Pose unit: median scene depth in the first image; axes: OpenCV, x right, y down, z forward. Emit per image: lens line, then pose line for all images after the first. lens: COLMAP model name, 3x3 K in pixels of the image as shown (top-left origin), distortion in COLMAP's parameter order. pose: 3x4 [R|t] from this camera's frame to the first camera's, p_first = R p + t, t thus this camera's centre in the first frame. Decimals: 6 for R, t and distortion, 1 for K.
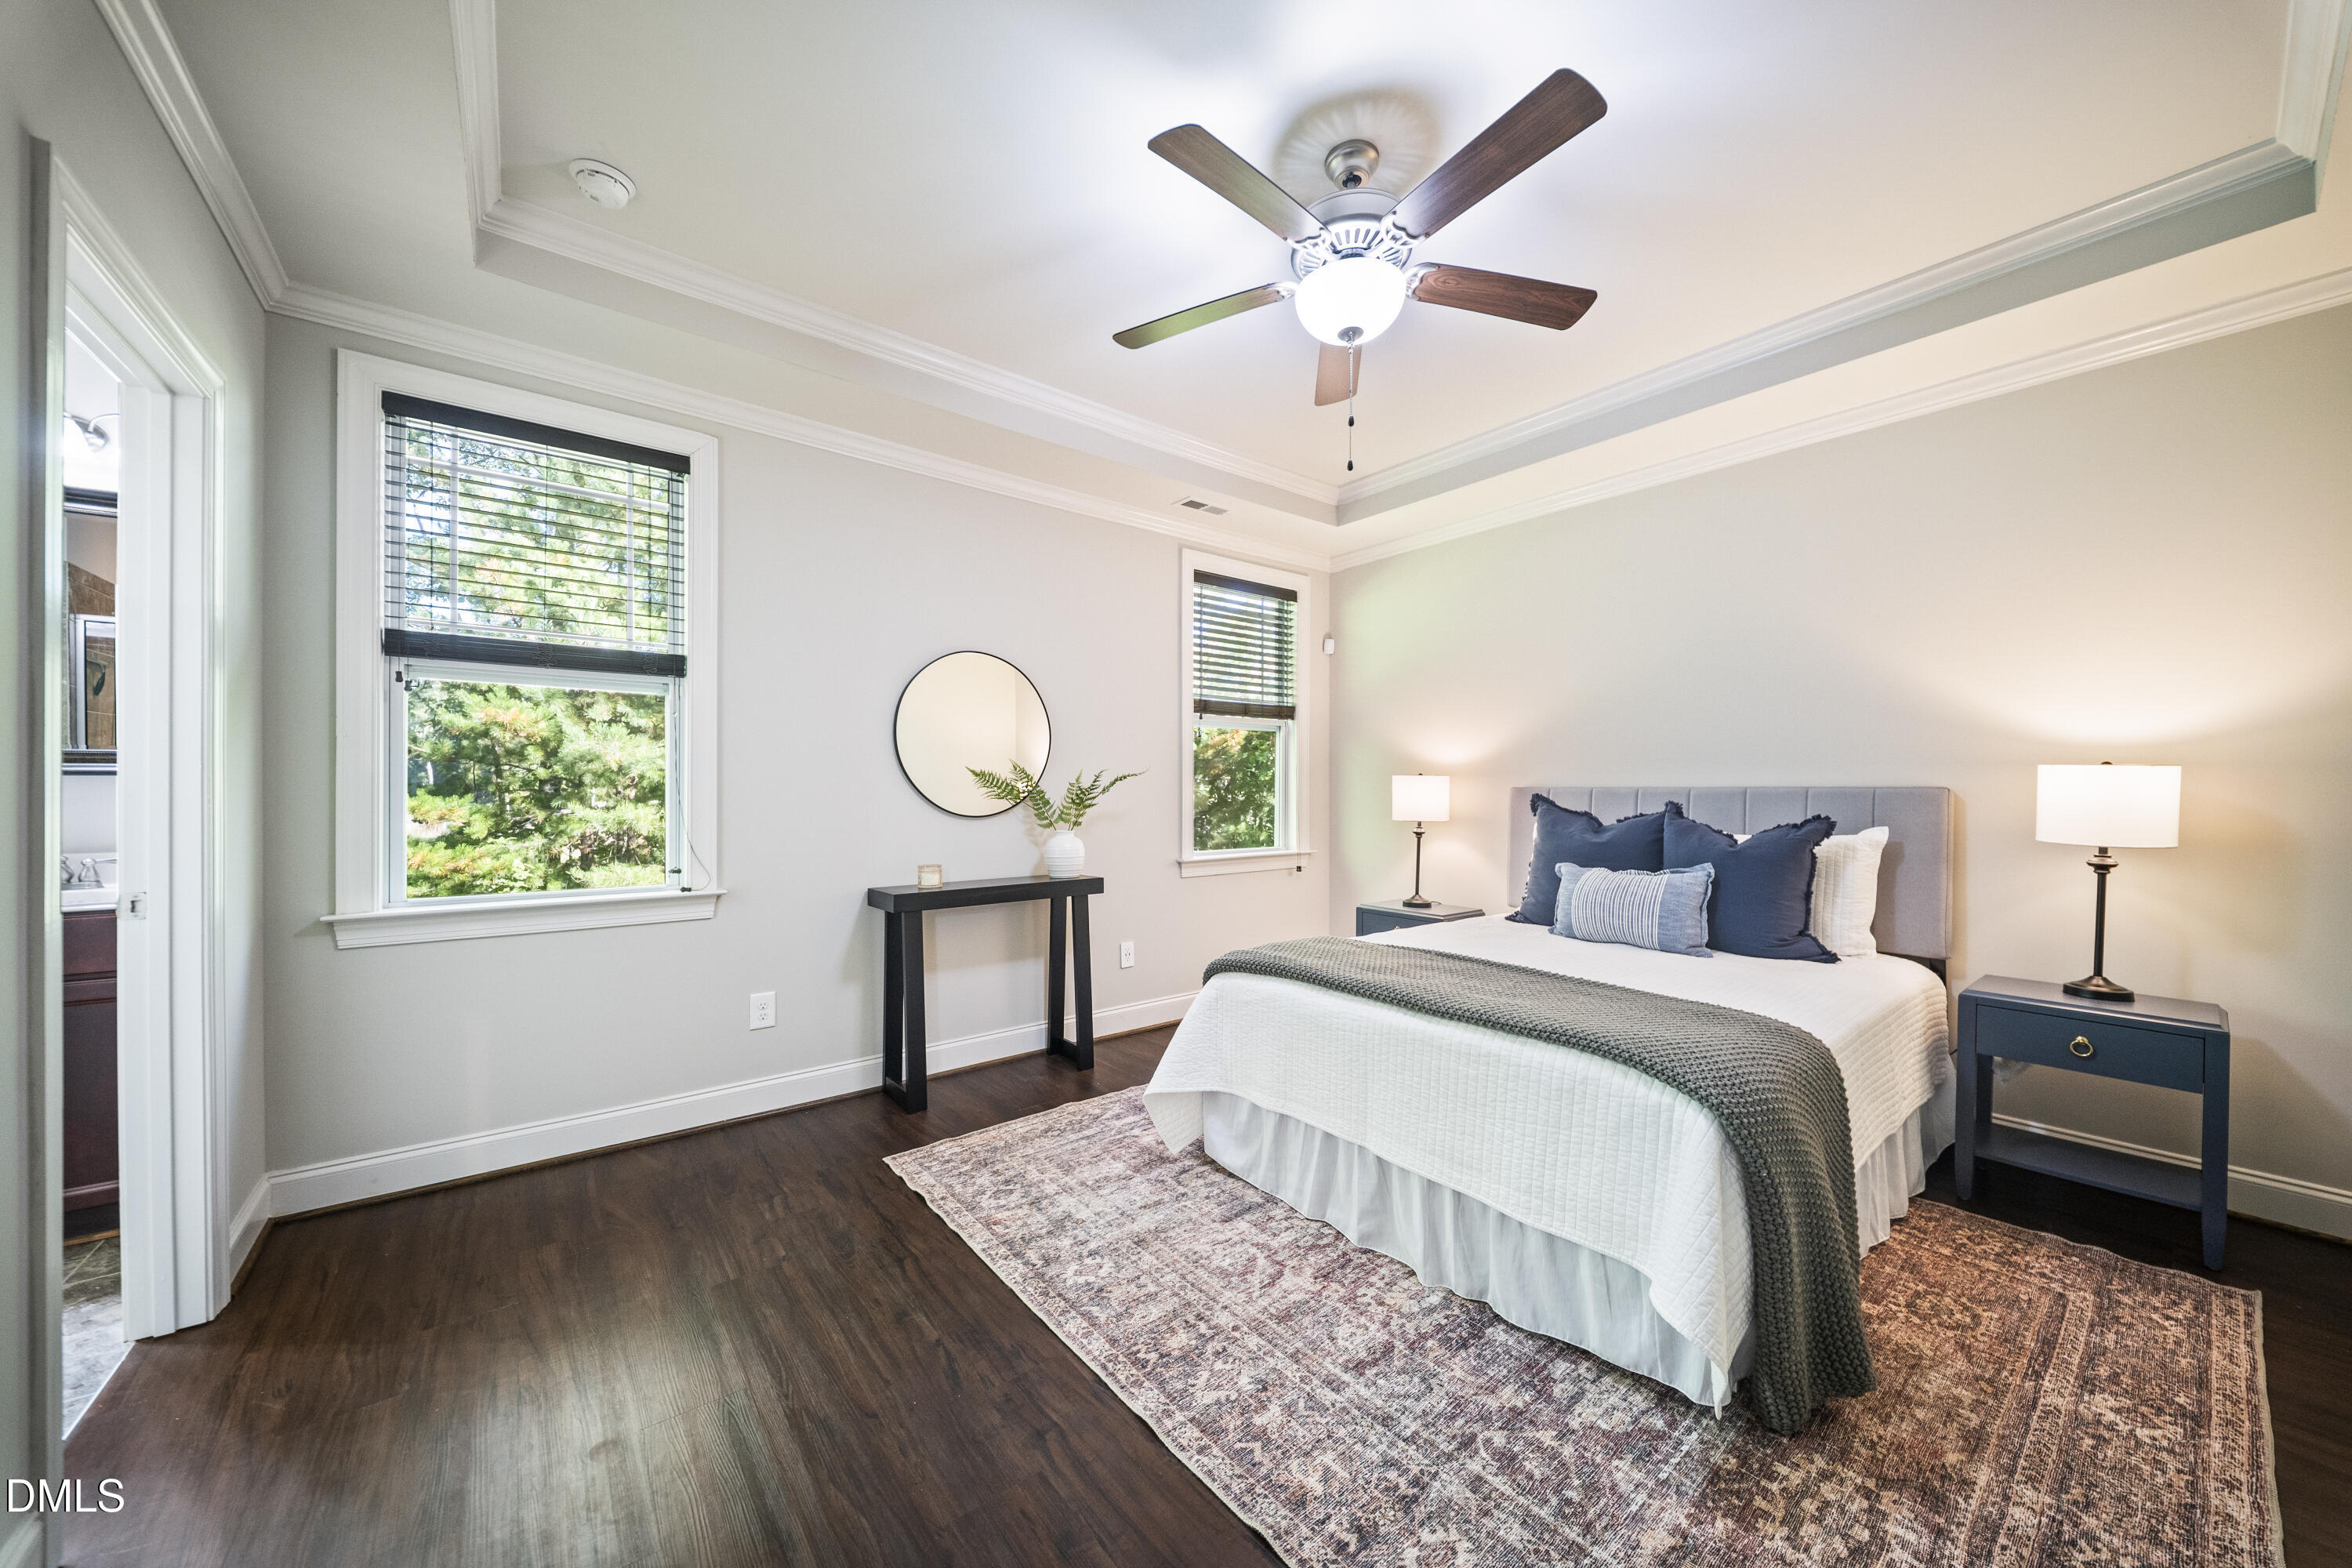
lens RADIAL K [[828.4, 0, 1189.4], [0, 828.4, 788.9], [0, 0, 1]] dist [0.014383, -0.008161]
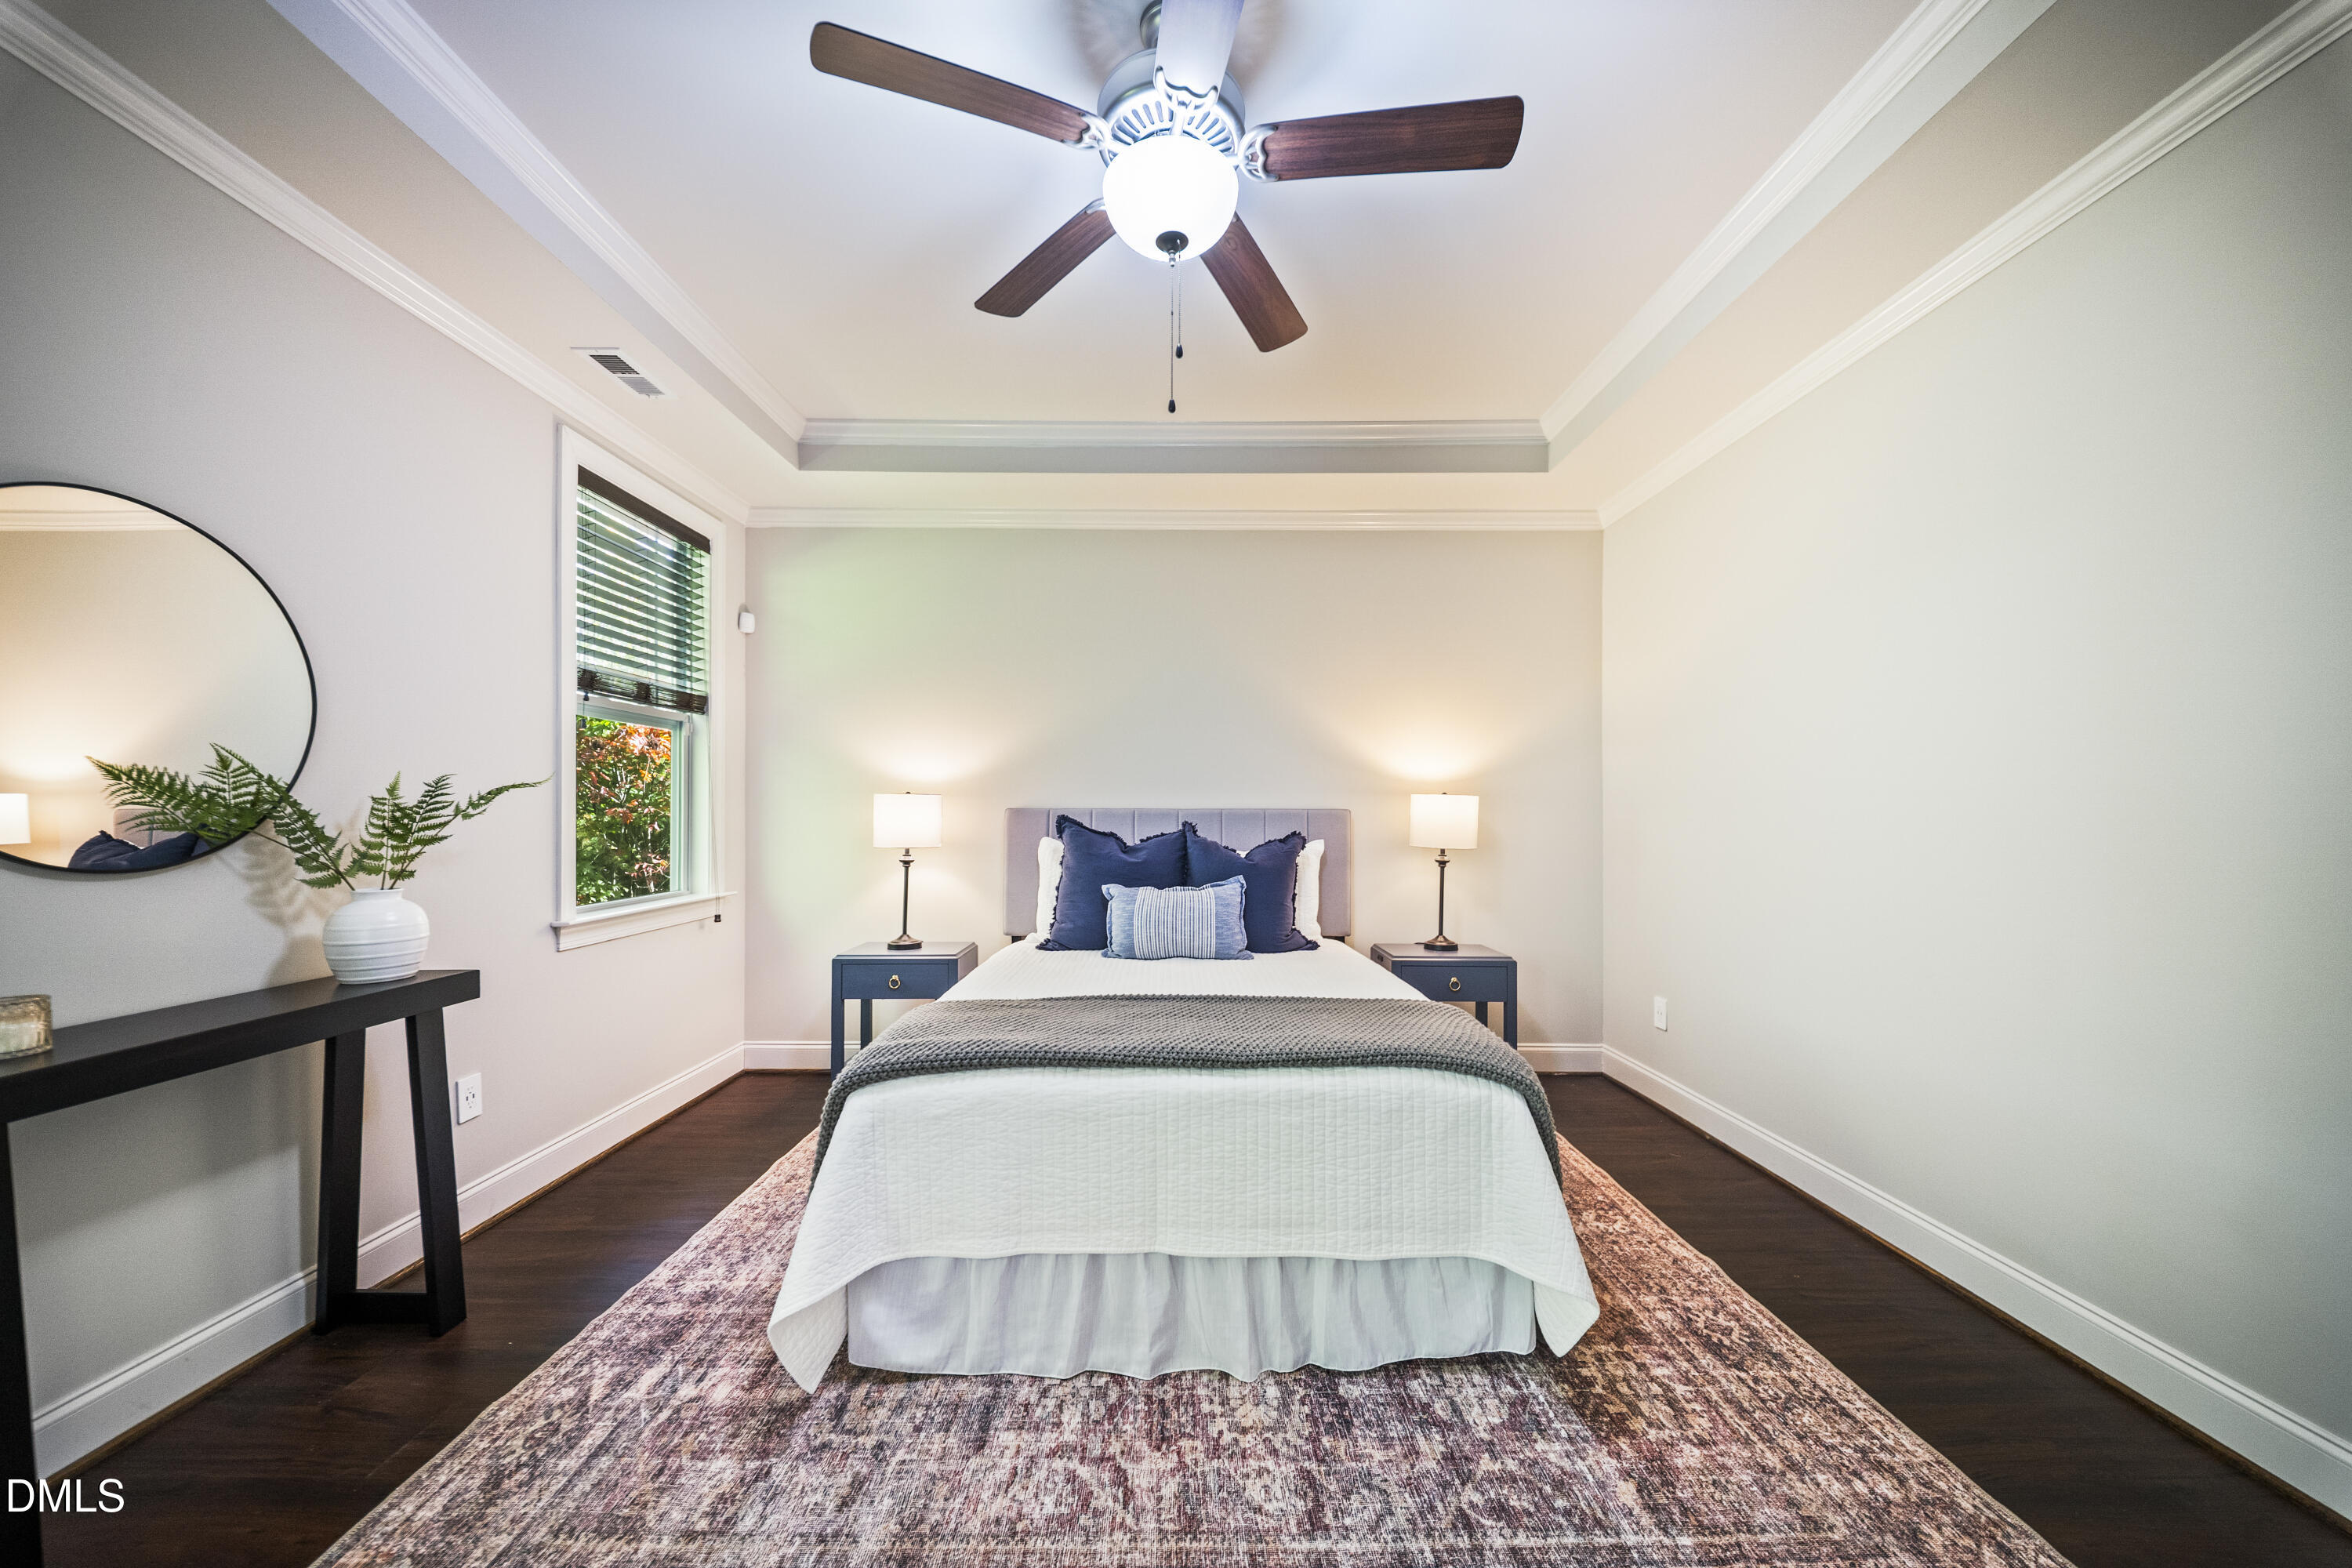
lens RADIAL K [[833.5, 0, 1181.0], [0, 833.5, 804.4], [0, 0, 1]] dist [0.013495, -0.009583]
pose [[0.623988, 0.005896, 0.781411, -0.324193], [-0.002033, 0.999980, -0.005922, -0.000989], [-0.781431, 0.002107, 0.623988, 0.367401]]
